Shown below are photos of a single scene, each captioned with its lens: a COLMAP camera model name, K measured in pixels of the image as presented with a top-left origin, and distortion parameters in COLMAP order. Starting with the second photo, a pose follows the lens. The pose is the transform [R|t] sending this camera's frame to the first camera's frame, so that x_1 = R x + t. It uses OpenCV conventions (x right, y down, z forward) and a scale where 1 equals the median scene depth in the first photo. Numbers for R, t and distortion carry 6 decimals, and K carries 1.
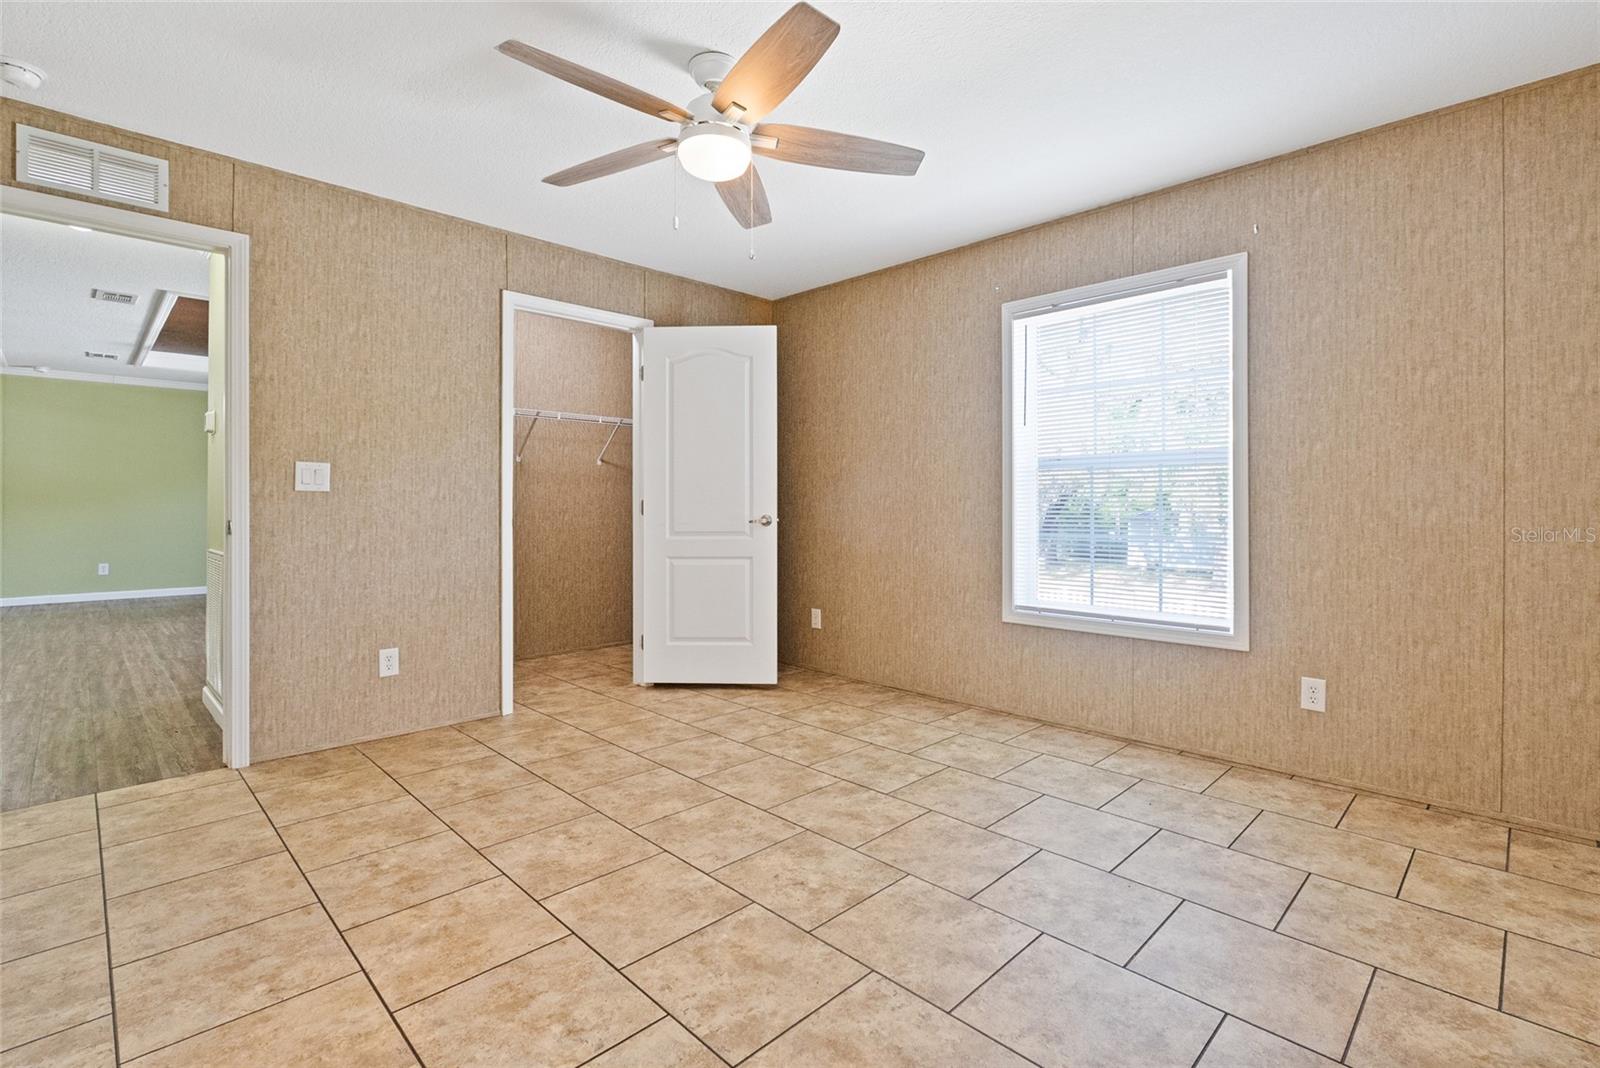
lens RADIAL K [[720.2, 0, 815.8], [0, 720.2, 503.0], [0, 0, 1]] dist [-0.008100, 0.001331]
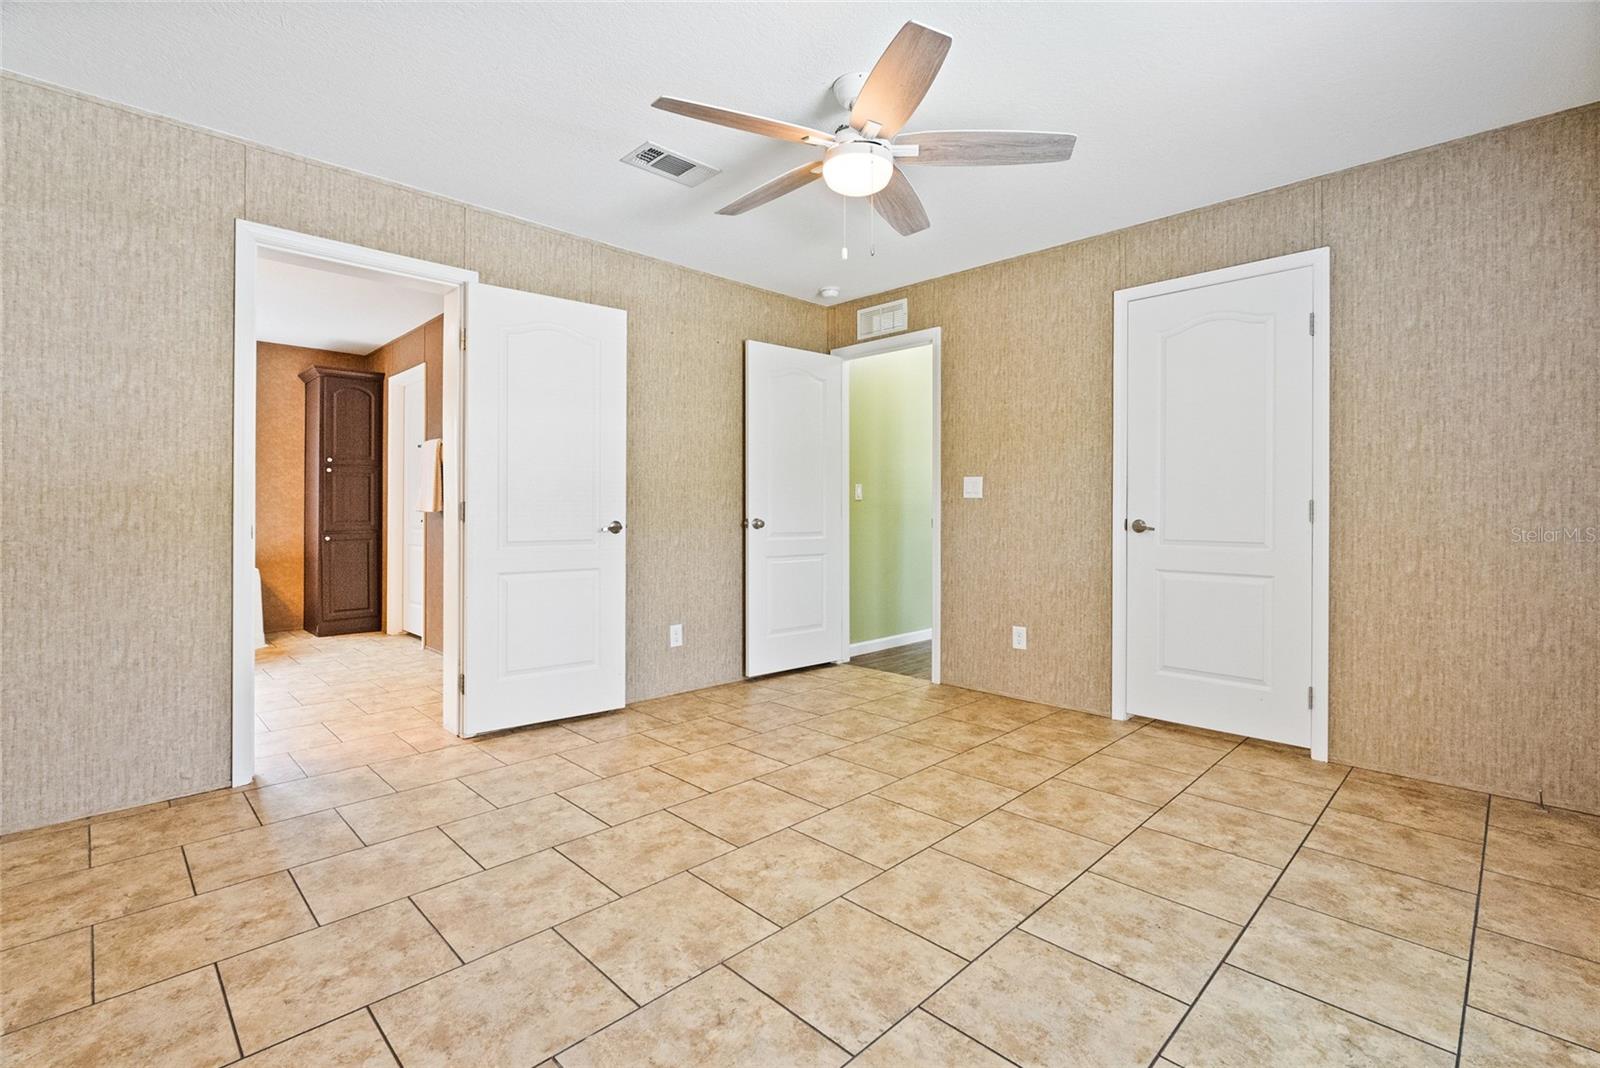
lens RADIAL K [[720.2, 0, 804.0], [0, 720.2, 510.1], [0, 0, 1]] dist [-0.008100, 0.001331]
pose [[0.007120, 0.000352, -0.999975, 0.720866], [0.004332, 0.999991, 0.000383, 0.004999], [0.999965, -0.004334, 0.007119, 0.732843]]
